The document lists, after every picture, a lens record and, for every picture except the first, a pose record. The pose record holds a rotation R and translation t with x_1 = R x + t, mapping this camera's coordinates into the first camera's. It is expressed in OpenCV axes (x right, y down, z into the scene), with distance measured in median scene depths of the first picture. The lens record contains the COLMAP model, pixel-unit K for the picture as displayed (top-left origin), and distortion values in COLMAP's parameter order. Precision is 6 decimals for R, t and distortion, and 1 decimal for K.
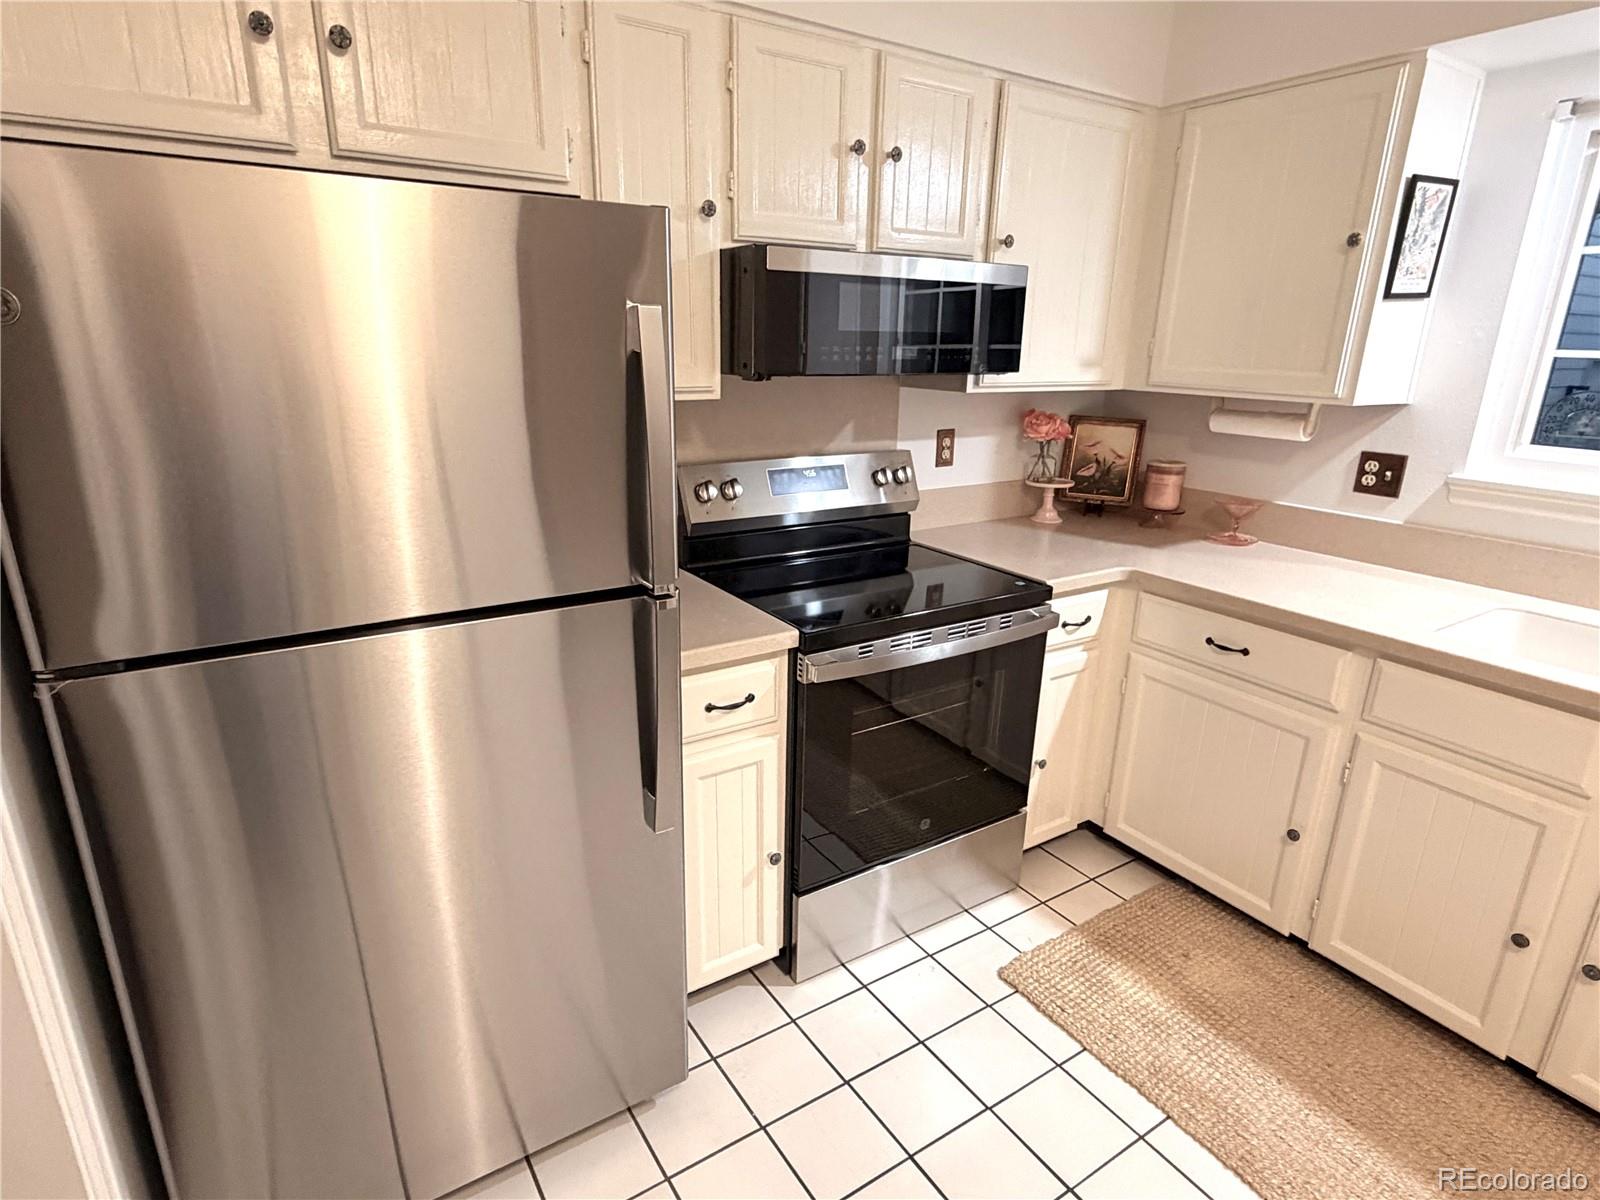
lens RADIAL K [[873.8, 0, 798.6], [0, 873.8, 603.8], [0, 0, 1]] dist [0.009728, 0.000195]
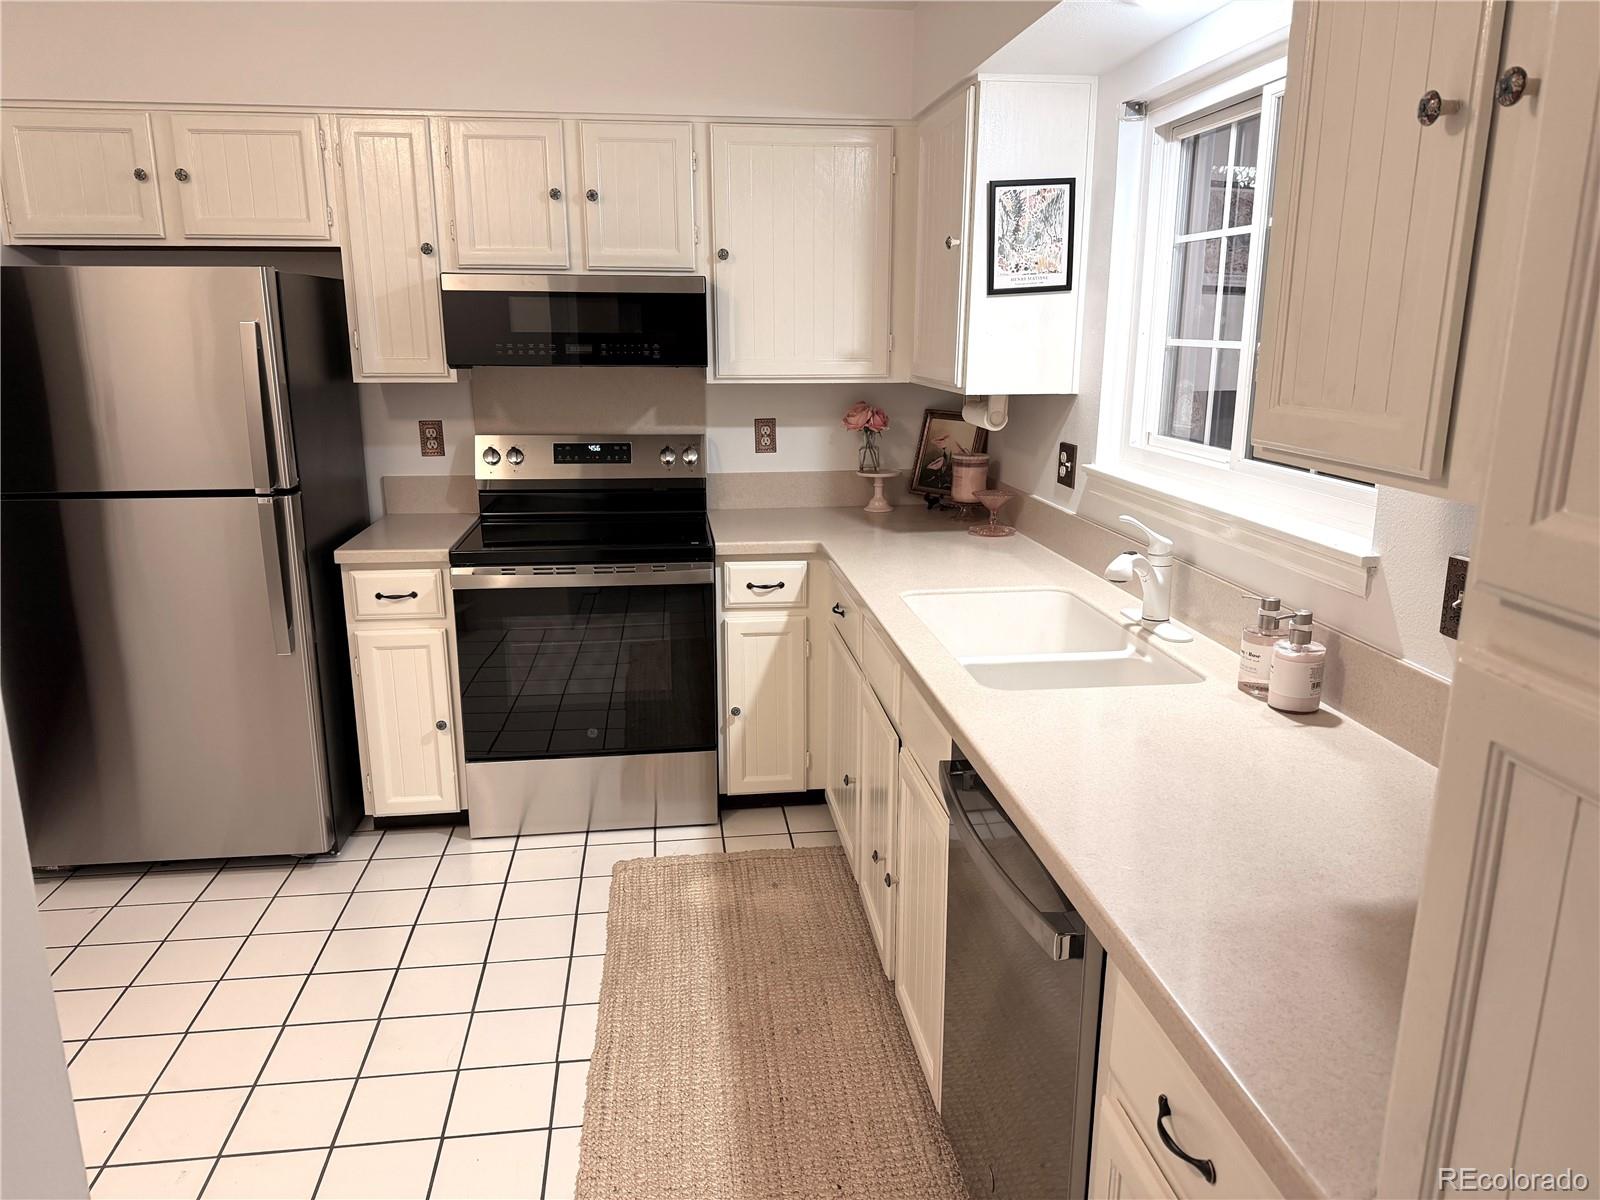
lens RADIAL K [[1108.4, 0, 800.0], [0, 1108.4, 600.0], [0, 0, 1]] dist [0.086022, -0.002181]
pose [[0.899775, 0.085569, -0.427883, 1.026165], [-0.112778, 0.992870, -0.038598, 0.094578], [0.421529, 0.082985, 0.903010, -0.278098]]
